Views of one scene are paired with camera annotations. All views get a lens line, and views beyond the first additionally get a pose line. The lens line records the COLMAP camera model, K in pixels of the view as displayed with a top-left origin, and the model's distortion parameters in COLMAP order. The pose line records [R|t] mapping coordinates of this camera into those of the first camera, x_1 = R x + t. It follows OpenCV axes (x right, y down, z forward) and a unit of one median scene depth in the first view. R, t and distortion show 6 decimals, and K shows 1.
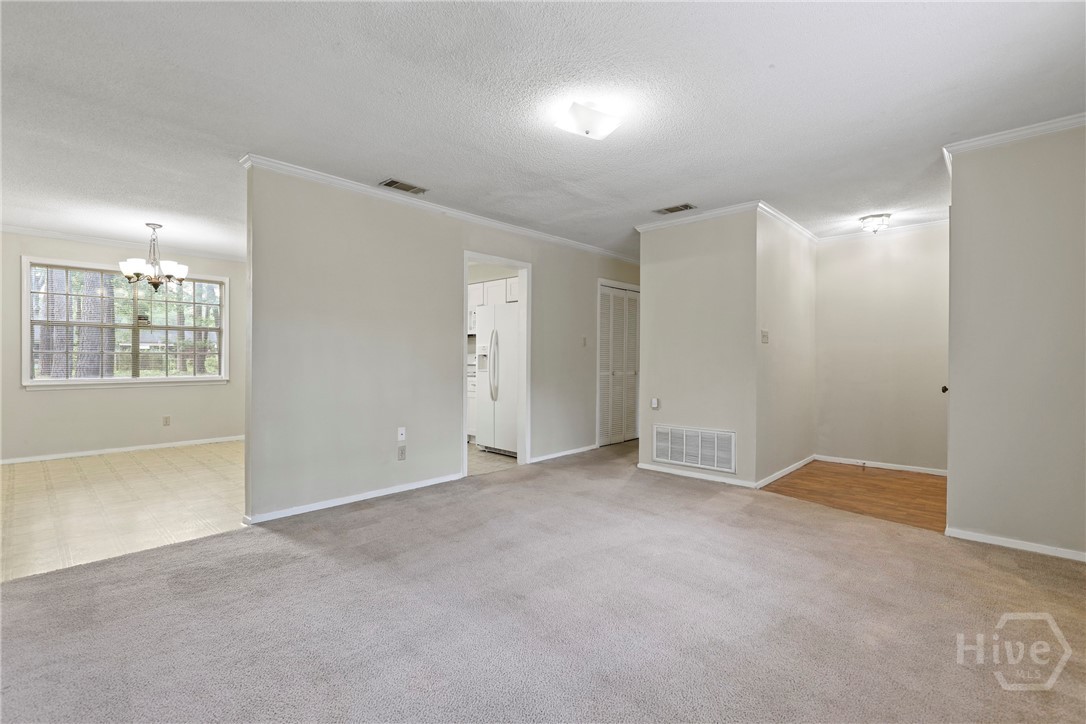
lens RADIAL K [[488.9, 0, 540.8], [0, 488.9, 362.0], [0, 0, 1]] dist [0.000233, -0.000306]
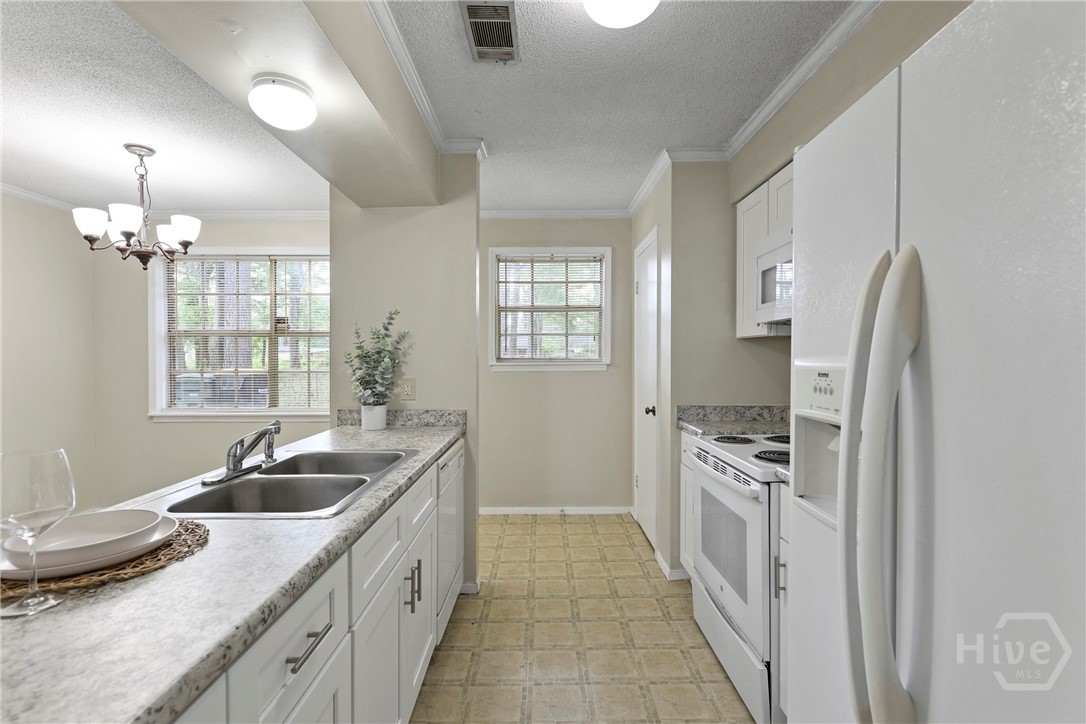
lens RADIAL K [[488.9, 0, 545.0], [0, 488.9, 361.4], [0, 0, 1]] dist [0.000233, -0.000306]
pose [[0.694556, 0.000839, -0.719438, -0.090715], [-0.000471, 1.000000, 0.000712, -0.049524], [0.719439, -0.000156, 0.694556, 1.164964]]
